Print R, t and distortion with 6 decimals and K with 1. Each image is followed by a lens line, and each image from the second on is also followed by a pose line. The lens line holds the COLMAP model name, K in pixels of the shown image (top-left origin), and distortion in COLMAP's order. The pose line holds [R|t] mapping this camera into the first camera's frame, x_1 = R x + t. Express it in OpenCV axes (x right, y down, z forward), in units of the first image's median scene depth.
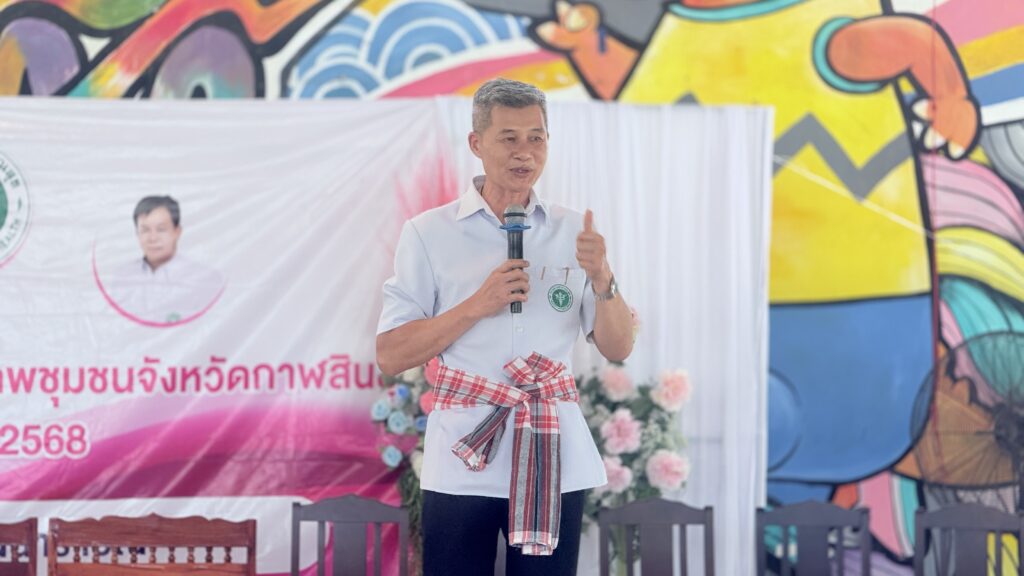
lens RADIAL K [[3606.6, 0, 518.9], [0, 3606.6, 286.0], [0, 0, 1]] dist [0.262033, -0.010309]
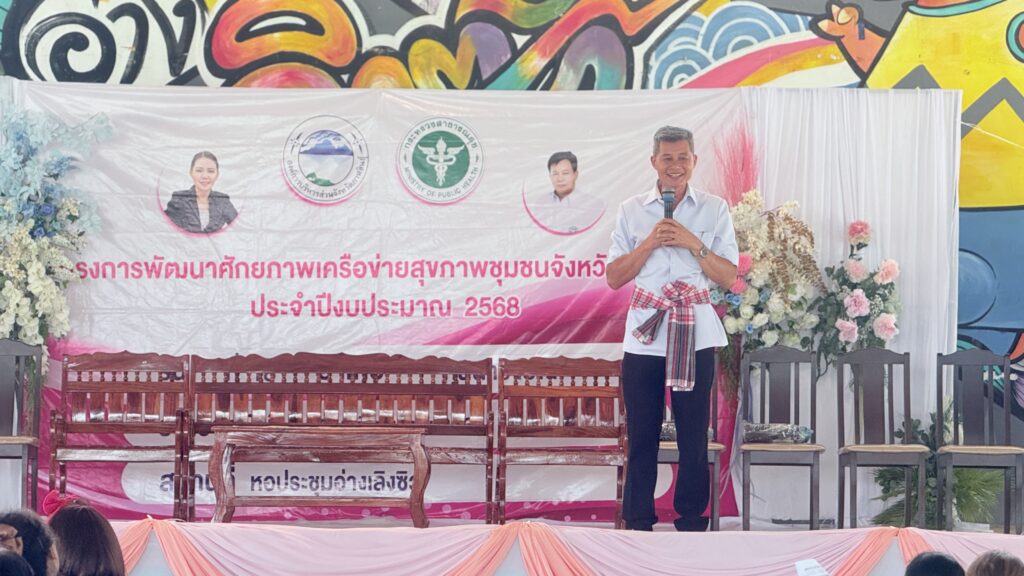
lens RADIAL K [[3606.6, 0, 518.9], [0, 3606.6, 286.0], [0, 0, 1]] dist [0.262033, -0.010309]
pose [[0.993826, 0.001560, -0.110936, 0.055940], [0.004865, 0.998326, 0.057628, -0.057745], [0.110841, -0.057812, 0.992155, -0.569302]]
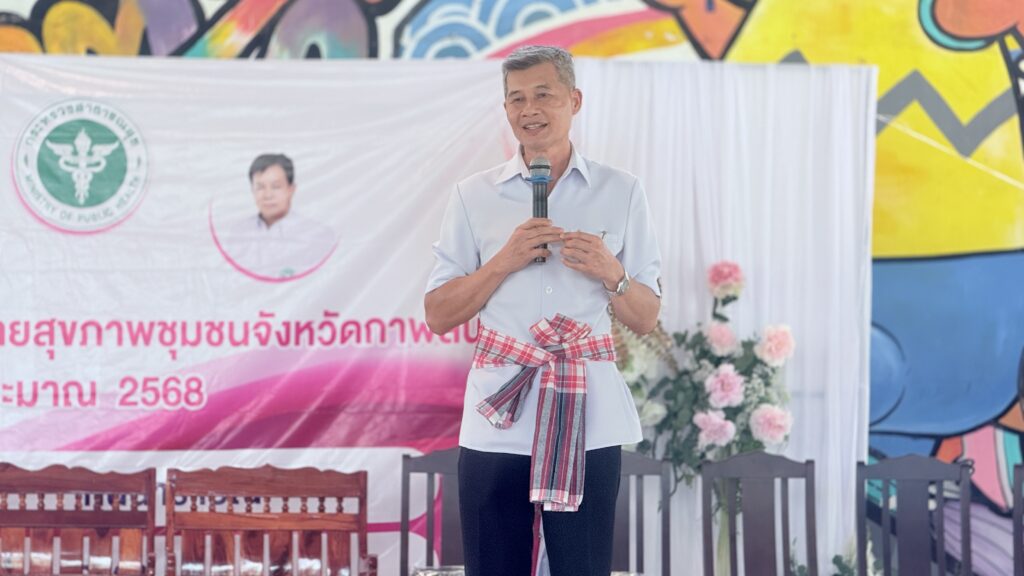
lens RADIAL K [[3637.2, 0, 512.0], [0, 3637.2, 288.0], [0, 0, 1]] dist [0.129669, 3.391184]
pose [[0.999297, 0.001795, -0.037460, 0.006602], [-0.001215, 0.999879, 0.015514, -0.003099], [0.037484, -0.015458, 0.999178, -0.027768]]
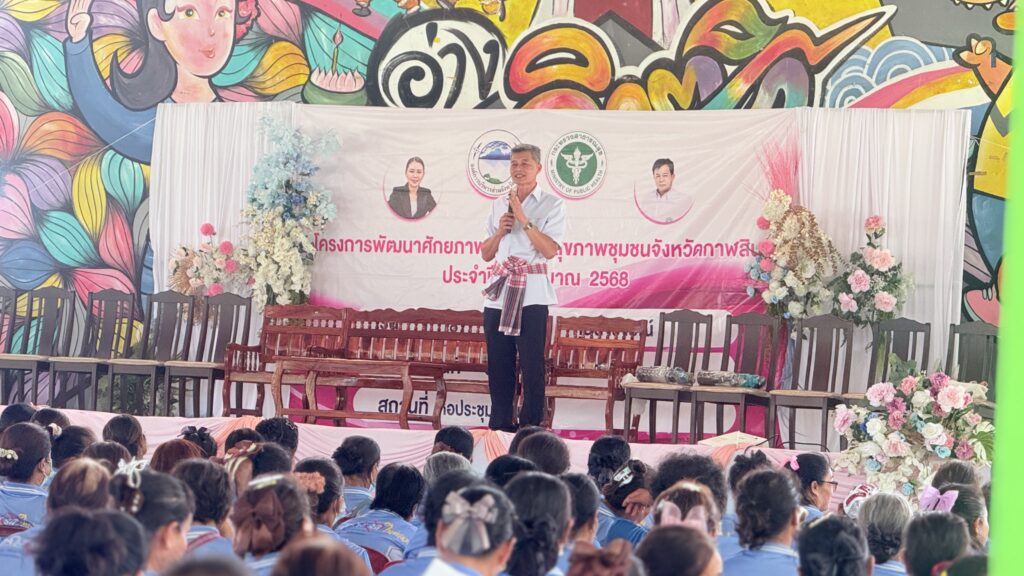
lens RADIAL K [[3600.0, 0, 526.2], [0, 3600.0, 285.4], [0, 0, 1]] dist [0.302618, -2.252501]
pose [[0.841609, 0.021895, -0.539643, 0.923354], [0.007514, 0.998606, 0.052236, -0.060282], [0.540035, -0.048017, 0.840272, -0.732400]]
